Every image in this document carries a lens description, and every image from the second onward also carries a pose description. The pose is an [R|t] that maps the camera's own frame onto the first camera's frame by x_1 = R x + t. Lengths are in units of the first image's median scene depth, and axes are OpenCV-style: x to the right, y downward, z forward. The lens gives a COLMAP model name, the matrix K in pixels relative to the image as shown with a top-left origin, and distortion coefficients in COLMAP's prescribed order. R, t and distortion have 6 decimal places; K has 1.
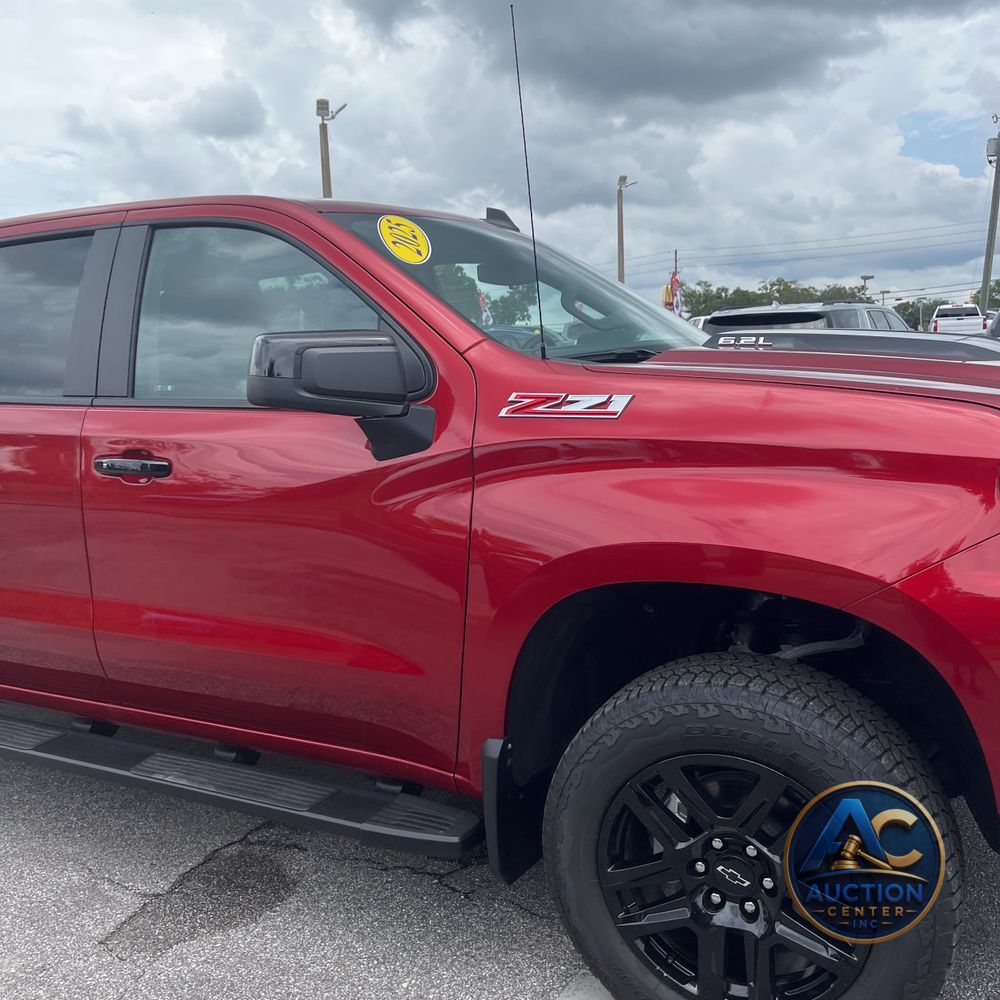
lens RADIAL K [[1042.7, 0, 484.7], [0, 1042.7, 502.2], [0, 0, 1]] dist [0.018224, -0.009753]
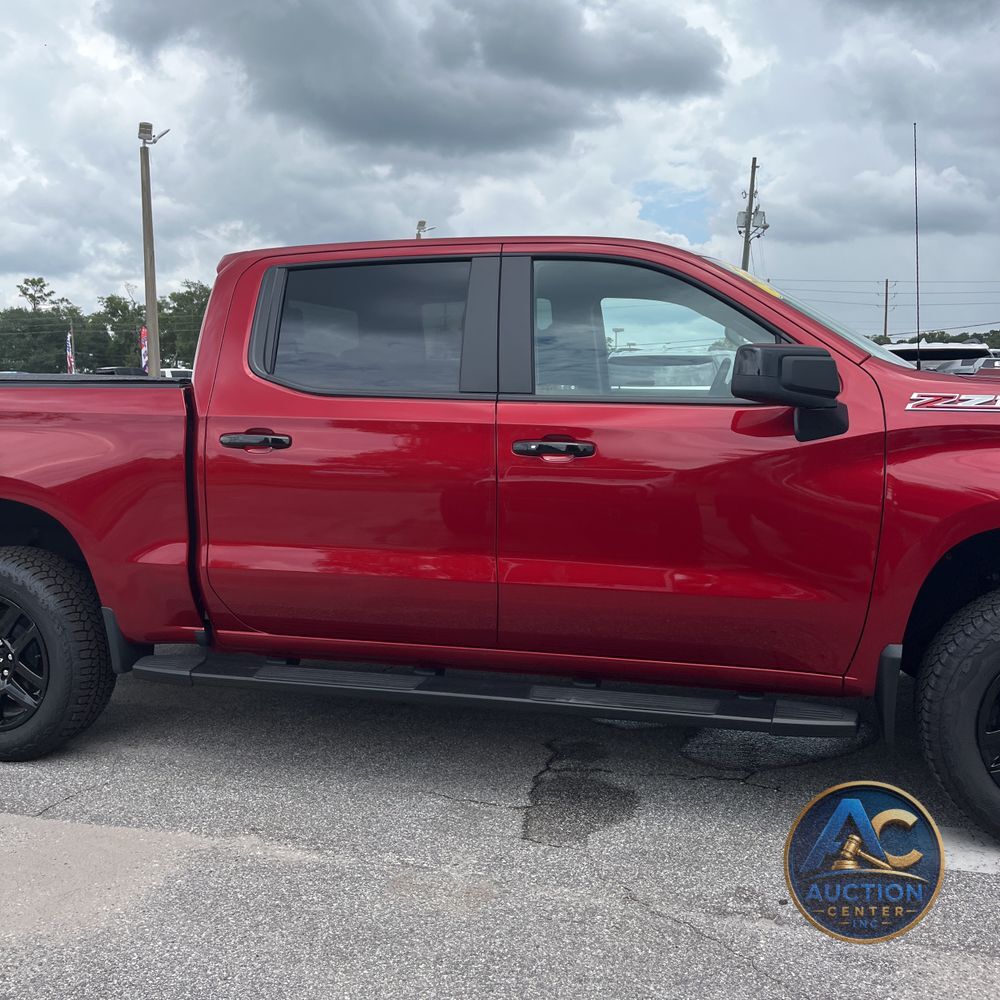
lens RADIAL K [[1020.9, 0, 474.0], [0, 1020.9, 517.3], [0, 0, 1]] dist [0.094737, -0.133431]
pose [[0.973103, 0.004453, 0.230326, -0.727052], [0.000222, 0.999795, -0.020266, 0.074741], [-0.230369, 0.019772, 0.972902, -0.172353]]
